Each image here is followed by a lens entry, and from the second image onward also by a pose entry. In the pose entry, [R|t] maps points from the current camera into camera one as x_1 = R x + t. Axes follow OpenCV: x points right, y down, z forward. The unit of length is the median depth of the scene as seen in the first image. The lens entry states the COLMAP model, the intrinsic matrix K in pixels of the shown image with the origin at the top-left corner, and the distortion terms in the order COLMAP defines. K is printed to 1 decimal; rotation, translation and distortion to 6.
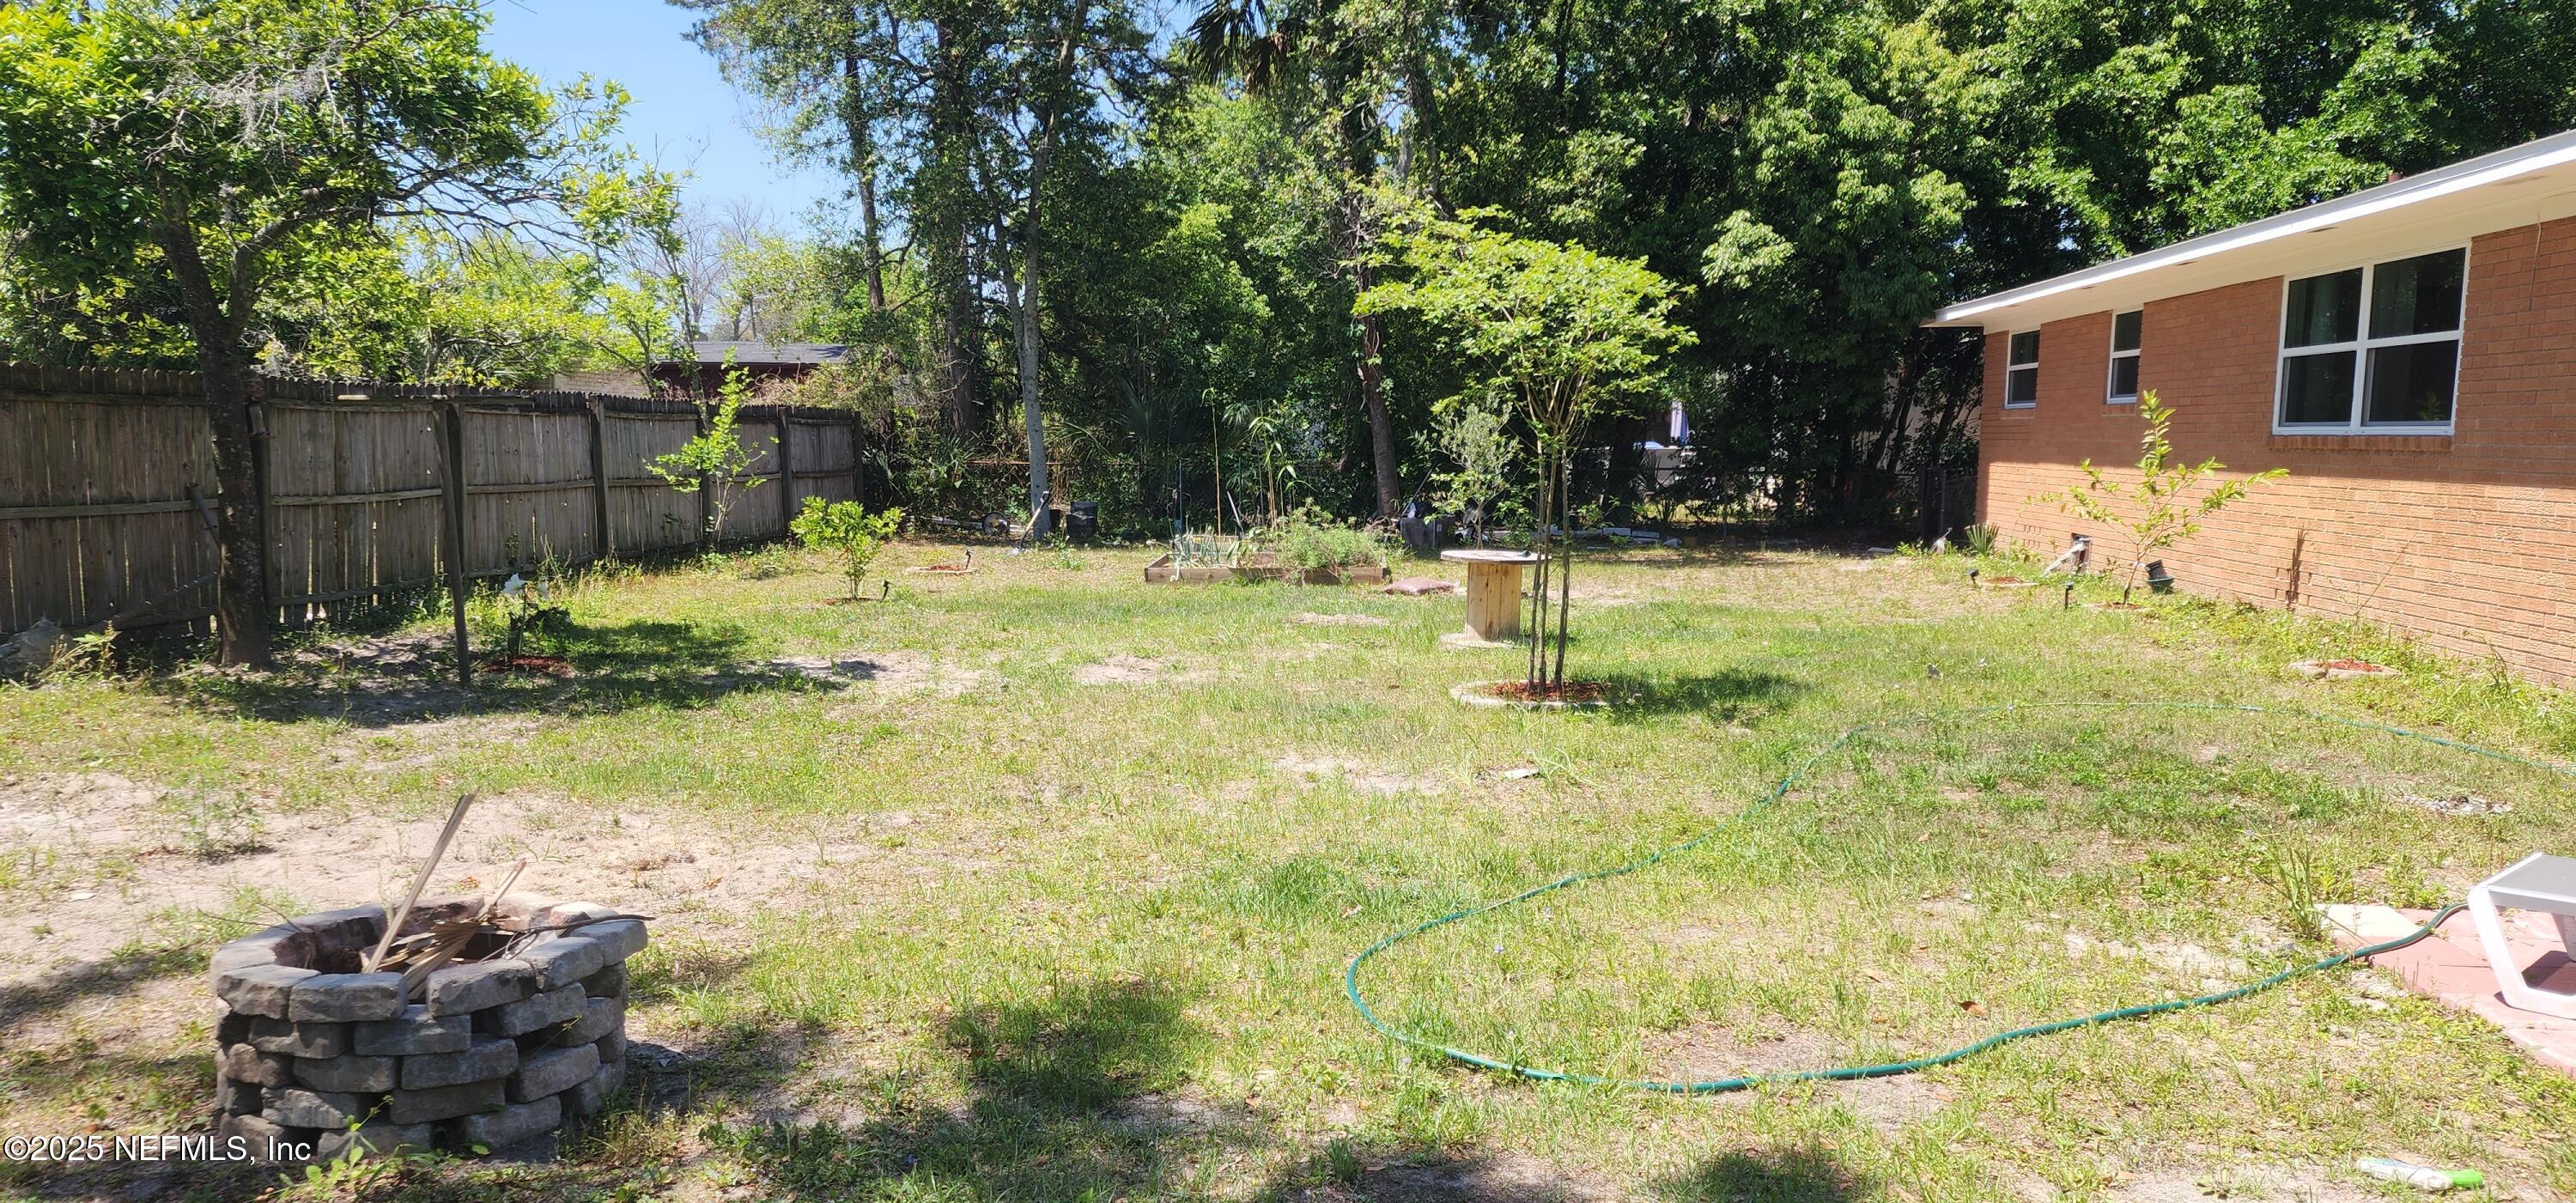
lens RADIAL K [[1707.3, 0, 1286.3], [0, 1707.3, 603.5], [0, 0, 1]] dist [0.084002, -0.082535]
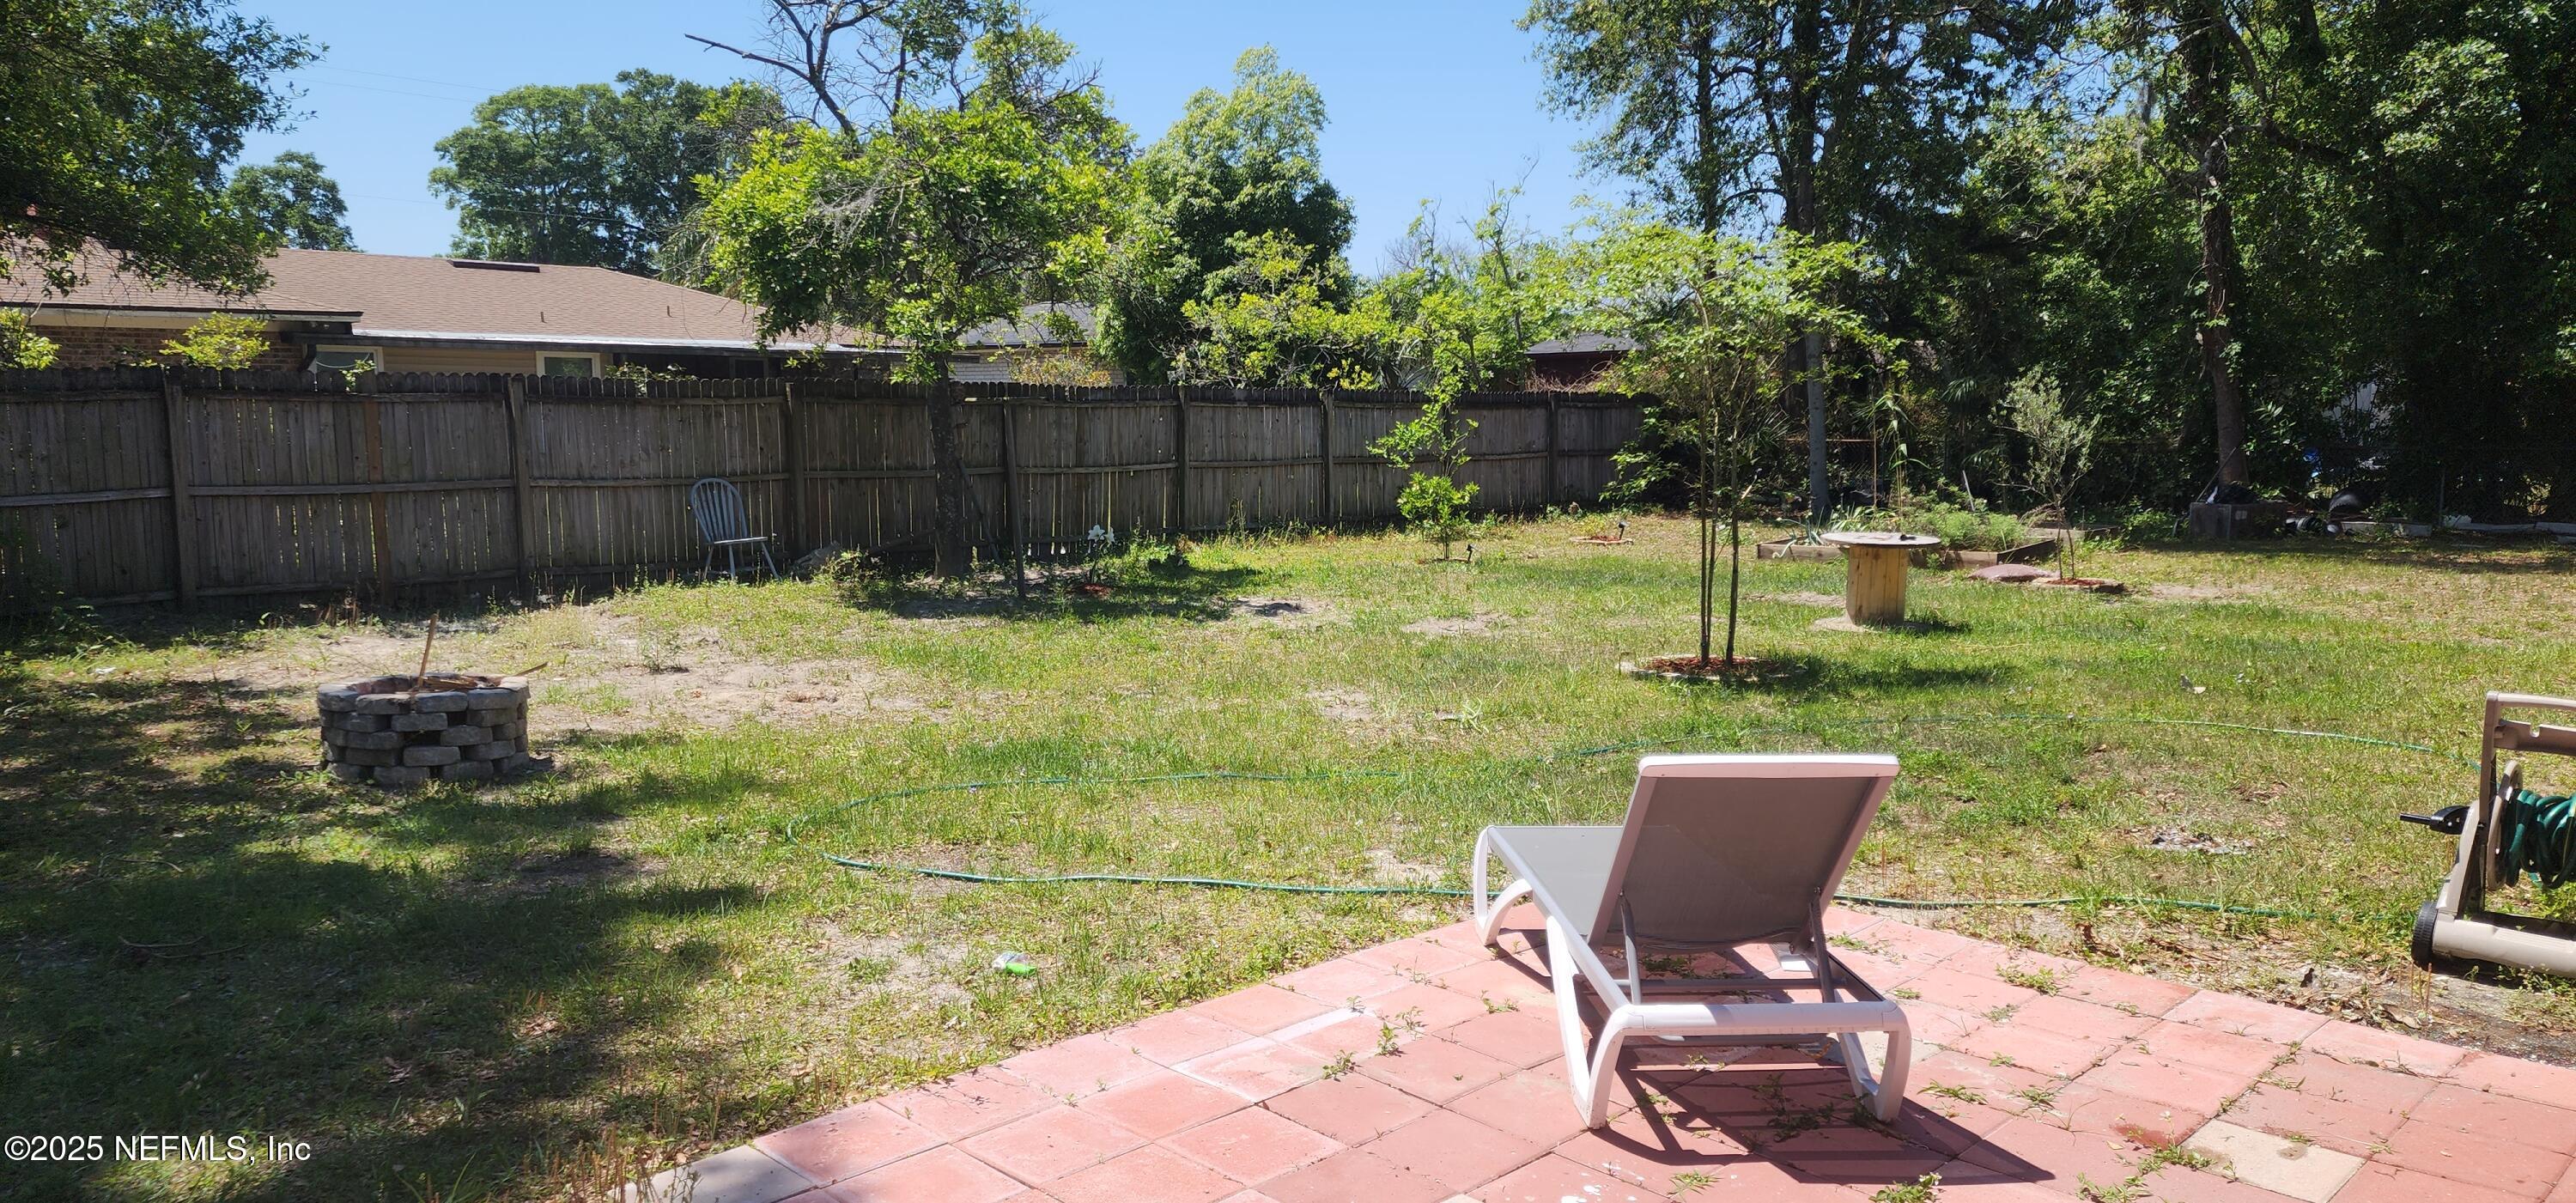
lens RADIAL K [[1707.3, 0, 1290.5], [0, 1707.3, 623.7], [0, 0, 1]] dist [0.084002, -0.082535]
pose [[0.770831, 0.067191, -0.633486, 0.479522], [-0.052764, 0.997739, 0.041623, -0.002223], [0.634850, 0.001341, 0.772634, 0.037728]]
